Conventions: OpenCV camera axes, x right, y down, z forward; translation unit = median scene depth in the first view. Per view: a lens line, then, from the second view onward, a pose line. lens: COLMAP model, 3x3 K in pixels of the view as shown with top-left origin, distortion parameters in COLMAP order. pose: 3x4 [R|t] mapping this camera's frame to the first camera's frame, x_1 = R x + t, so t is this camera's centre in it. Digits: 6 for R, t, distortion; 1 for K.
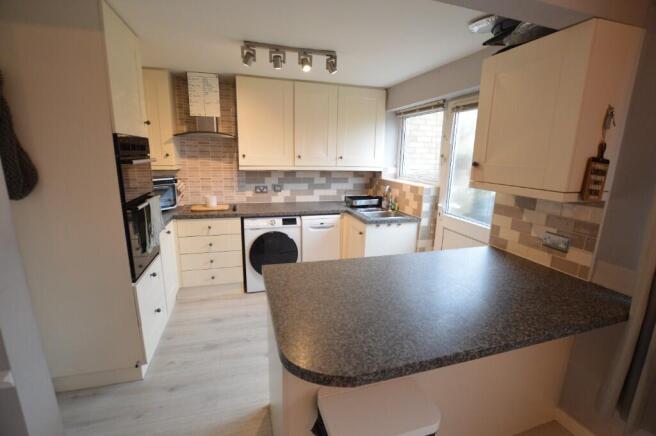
lens RADIAL K [[295.2, 0, 329.5], [0, 295.2, 219.9], [0, 0, 1]] dist [-0.030241, 0.003718]
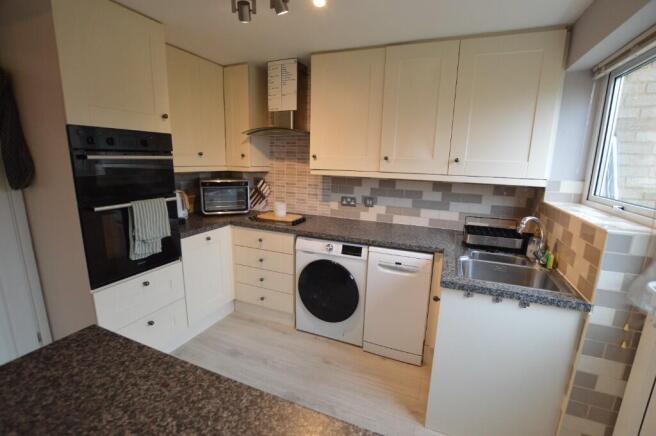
lens RADIAL K [[295.2, 0, 330.3], [0, 295.2, 218.9], [0, 0, 1]] dist [-0.030241, 0.003718]
pose [[0.772374, 0.124407, -0.622865, 0.256929], [-0.146741, 0.989052, 0.015583, -0.074137], [0.617985, 0.079364, 0.782174, 0.435259]]
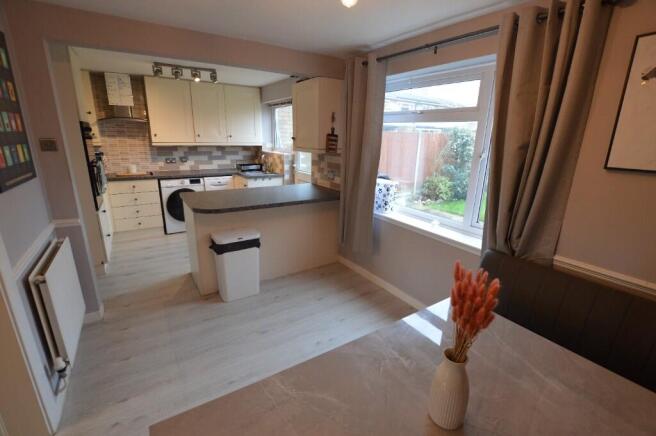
lens RADIAL K [[295.2, 0, 330.1], [0, 295.2, 219.8], [0, 0, 1]] dist [-0.030241, 0.003718]
pose [[0.958053, -0.076983, 0.276057, 0.088309], [0.059478, 0.995684, 0.071244, 0.133528], [-0.280350, -0.051836, 0.958497, -0.576986]]
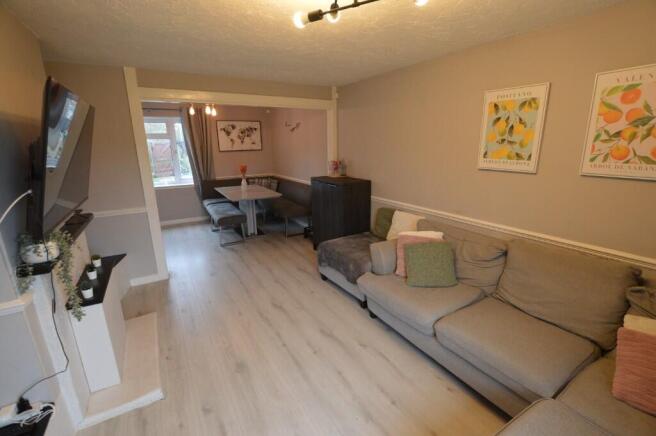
lens RADIAL K [[295.2, 0, 327.9], [0, 295.2, 221.5], [0, 0, 1]] dist [-0.030241, 0.003718]
pose [[-0.257388, -0.270725, 0.927609, -1.449756], [0.218628, 0.918744, 0.328801, 0.054724], [-0.941251, 0.287431, -0.177286, -0.443483]]
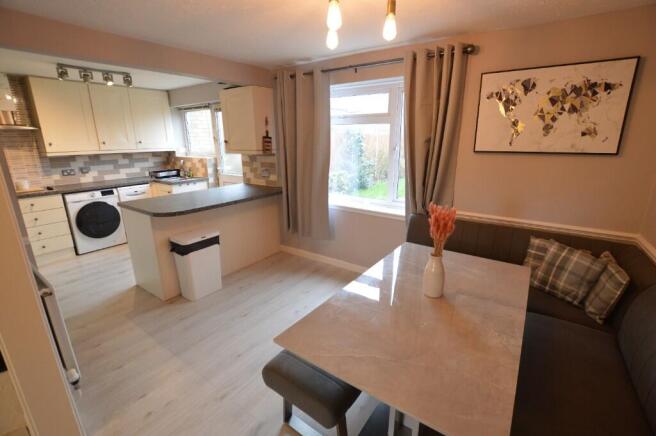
lens RADIAL K [[295.2, 0, 330.1], [0, 295.2, 219.5], [0, 0, 1]] dist [-0.030241, 0.003718]
pose [[0.786702, -0.189708, 0.587461, -0.142046], [0.157003, 0.981806, 0.106802, 0.143799], [-0.597034, 0.008212, 0.802174, -0.644509]]
